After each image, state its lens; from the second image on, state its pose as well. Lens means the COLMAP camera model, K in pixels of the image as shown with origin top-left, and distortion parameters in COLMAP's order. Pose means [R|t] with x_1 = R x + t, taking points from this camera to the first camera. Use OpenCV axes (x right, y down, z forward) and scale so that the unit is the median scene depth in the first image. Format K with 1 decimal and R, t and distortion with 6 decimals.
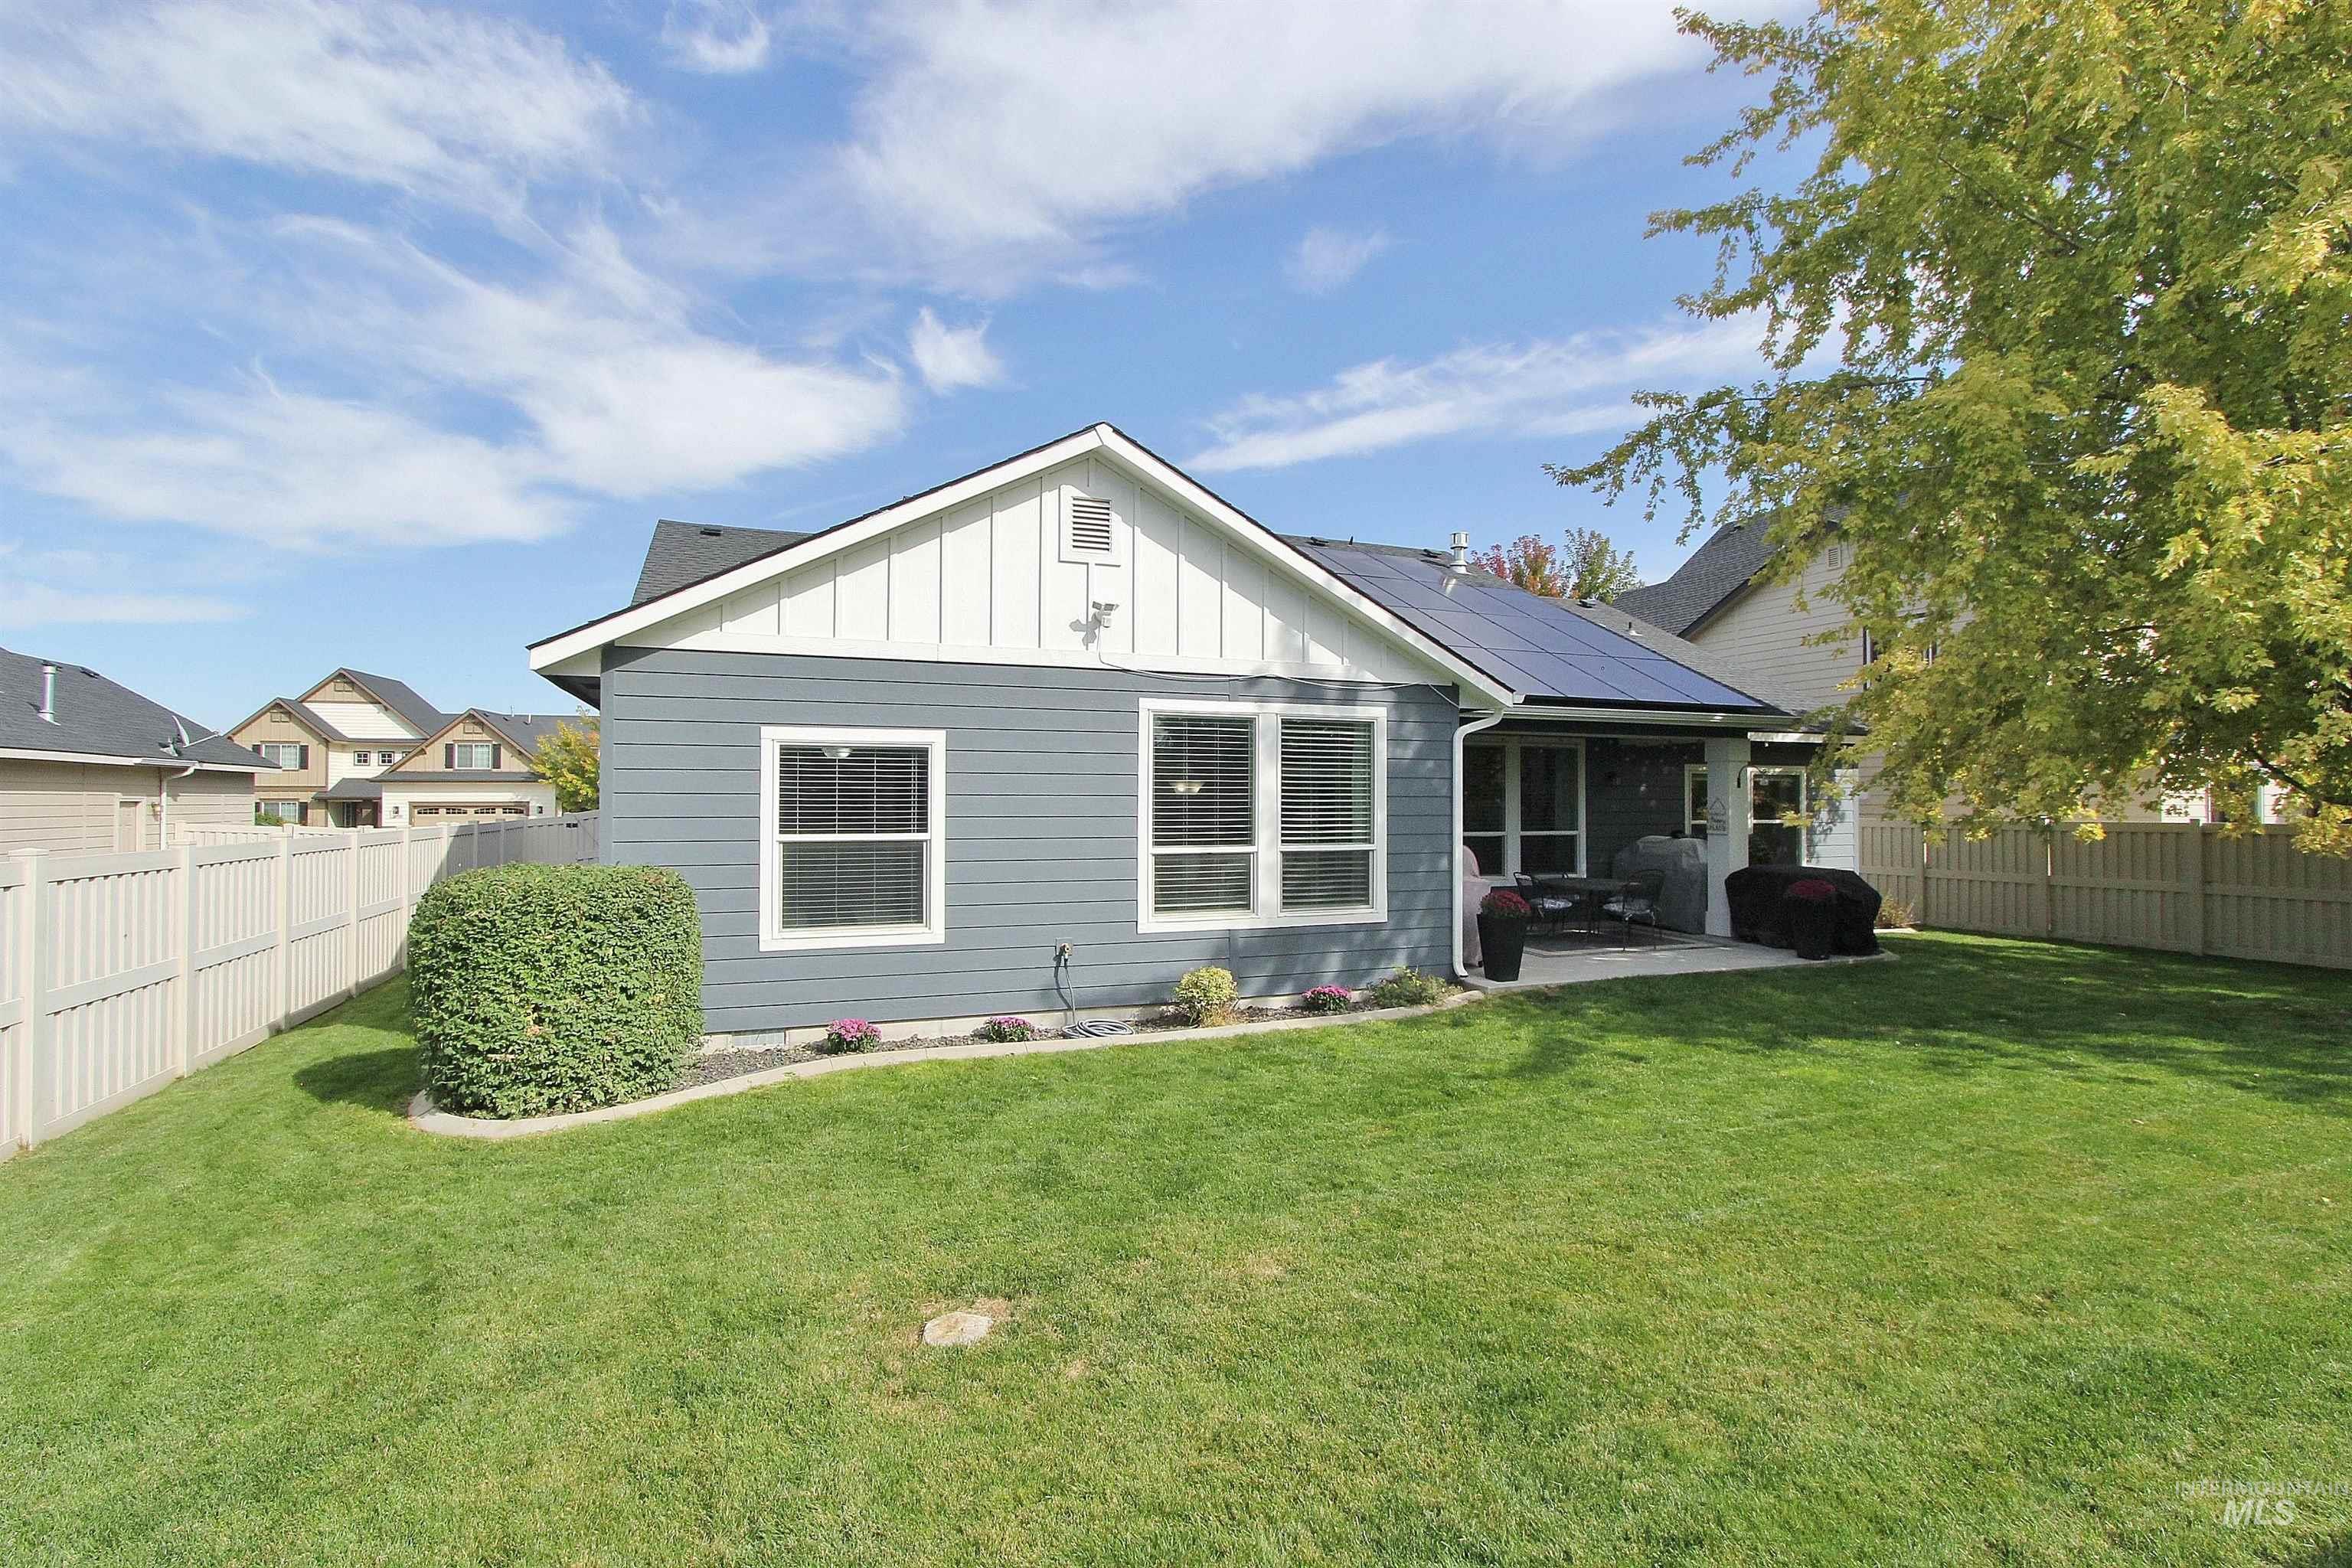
lens RADIAL K [[1078.3, 0, 1180.8], [0, 1078.3, 787.4], [0, 0, 1]] dist [-0.013625, -0.001361]
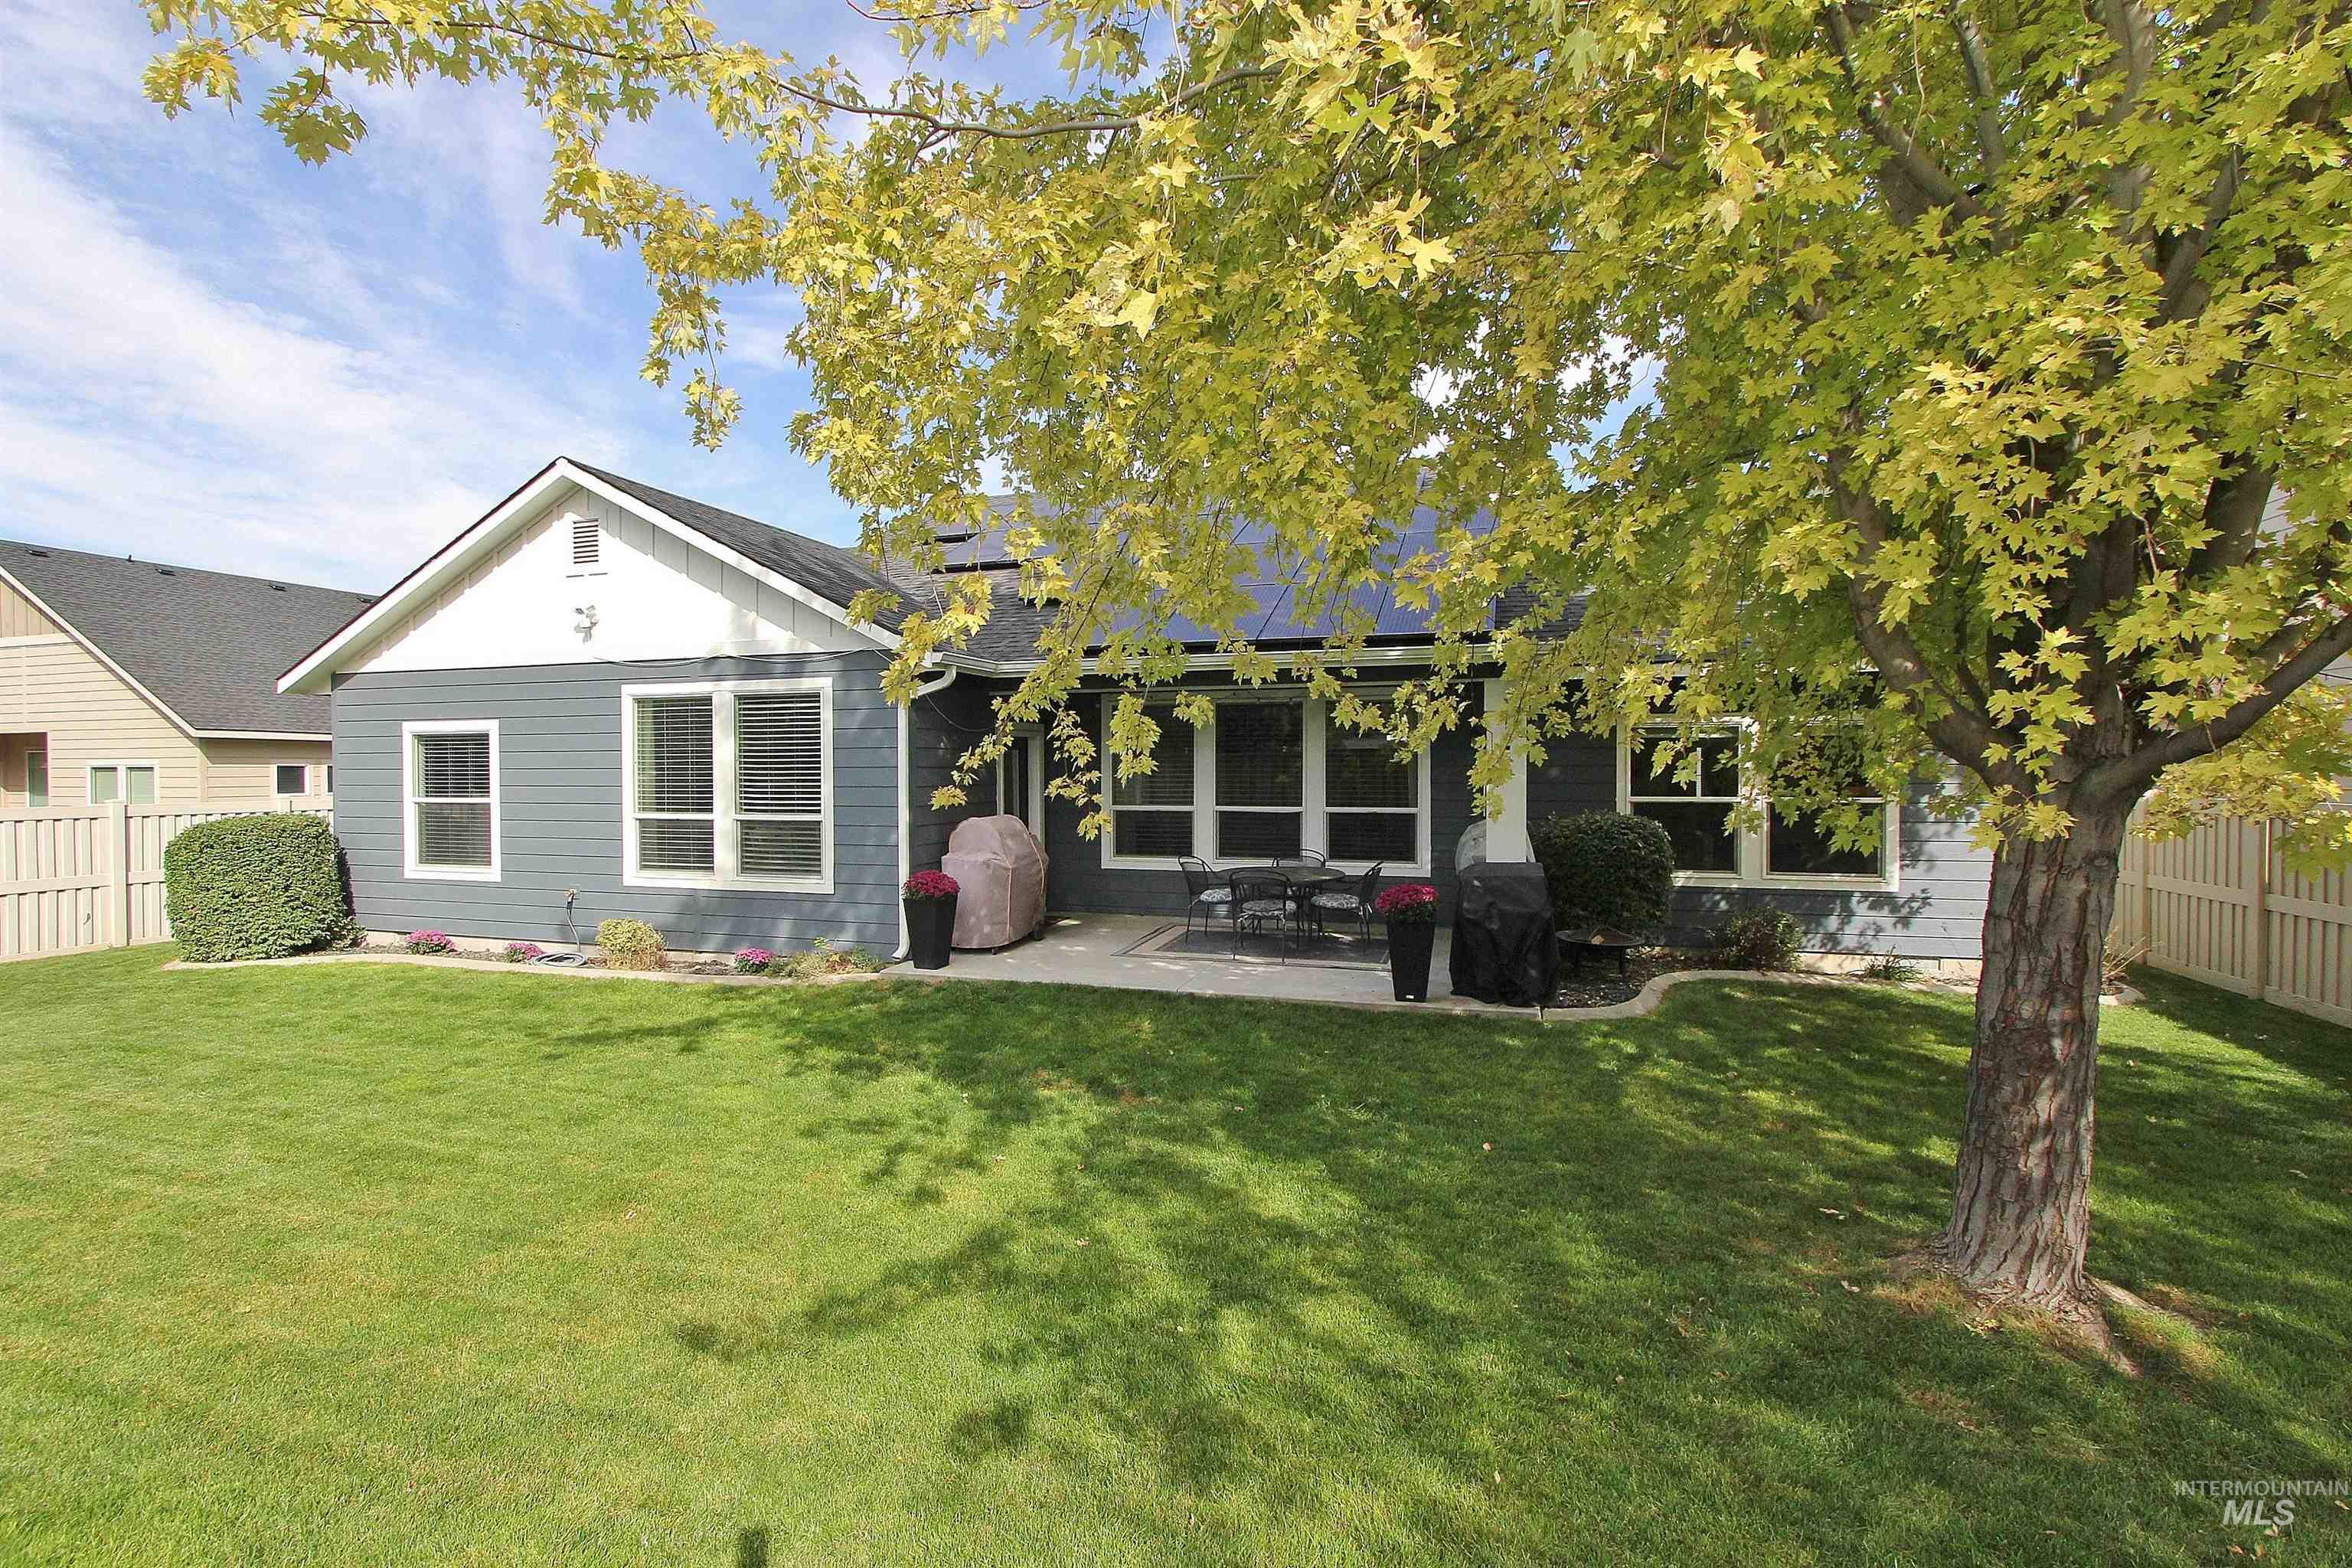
lens RADIAL K [[1078.3, 0, 1167.7], [0, 1078.3, 781.1], [0, 0, 1]] dist [-0.013625, -0.001361]
pose [[0.777818, 0.001936, -0.628487, 1.100940], [0.011437, 0.999786, 0.017233, 0.008049], [0.628385, -0.020592, 0.777630, 0.444336]]
